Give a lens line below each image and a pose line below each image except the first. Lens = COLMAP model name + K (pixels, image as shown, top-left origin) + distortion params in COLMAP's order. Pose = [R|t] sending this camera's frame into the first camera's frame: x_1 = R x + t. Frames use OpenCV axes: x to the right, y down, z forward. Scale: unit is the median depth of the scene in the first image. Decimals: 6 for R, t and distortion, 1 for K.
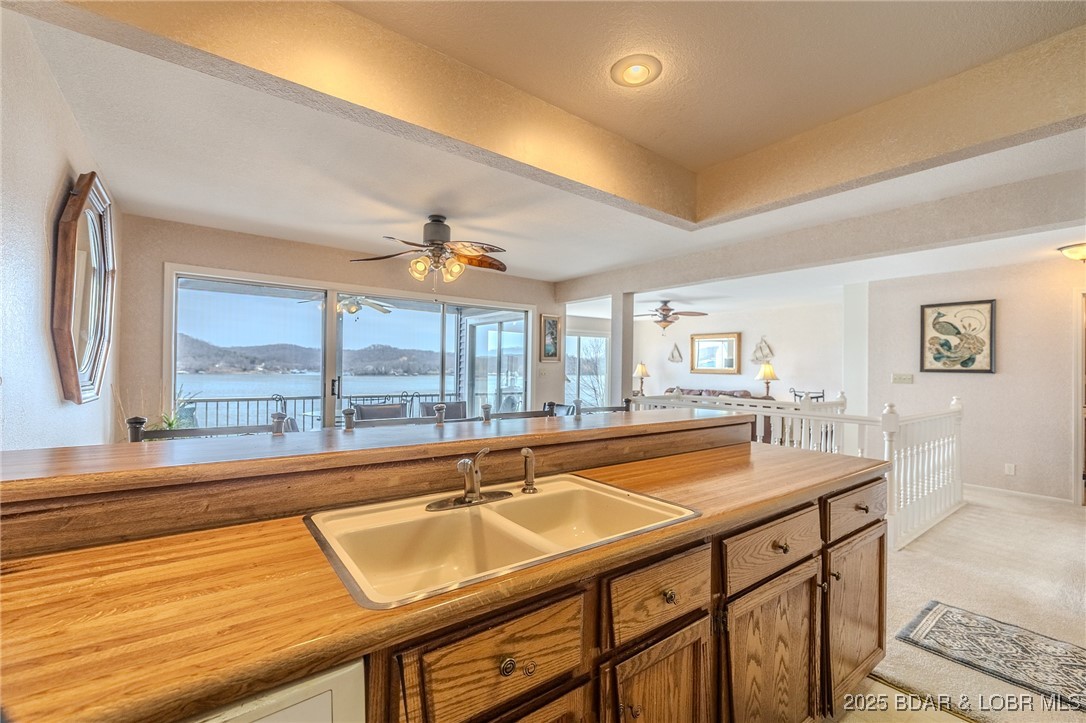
lens RADIAL K [[460.0, 0, 547.9], [0, 460.0, 365.8], [0, 0, 1]] dist [0.000847, 0.000015]
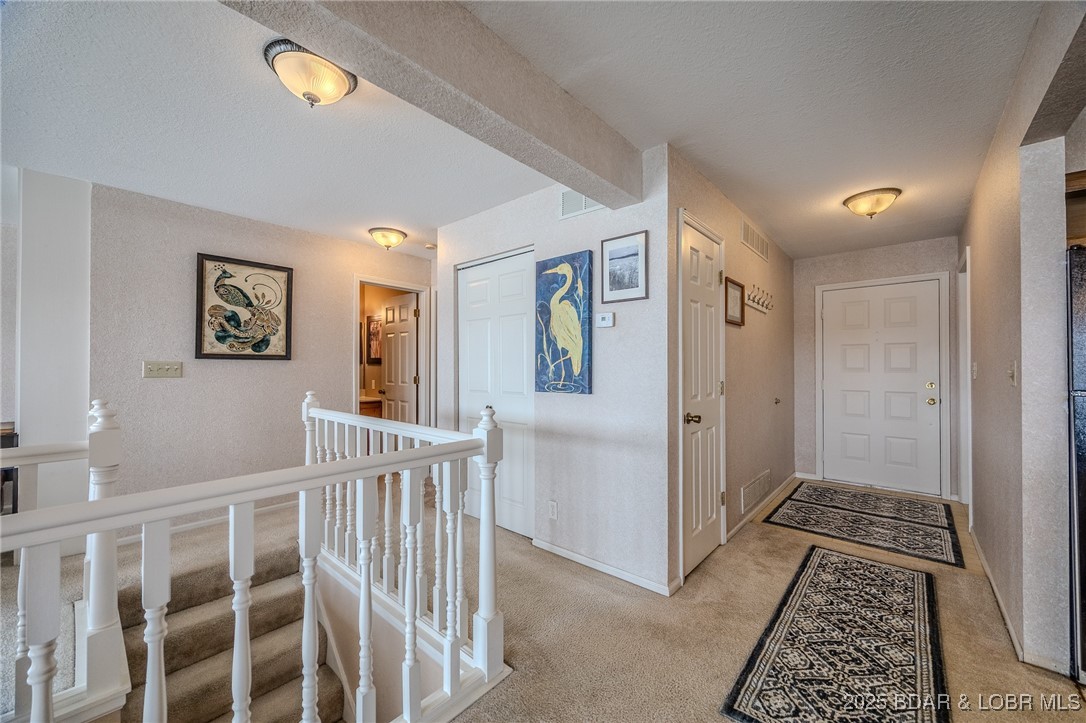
lens RADIAL K [[414.2, 0, 546.0], [0, 414.2, 363.1], [0, 0, 1]] dist [-0.001371, -0.000361]
pose [[-0.198017, -0.001970, 0.980197, 0.157881], [-0.006935, 0.999976, 0.000609, 0.016999], [-0.980174, -0.006677, -0.198026, 0.655521]]
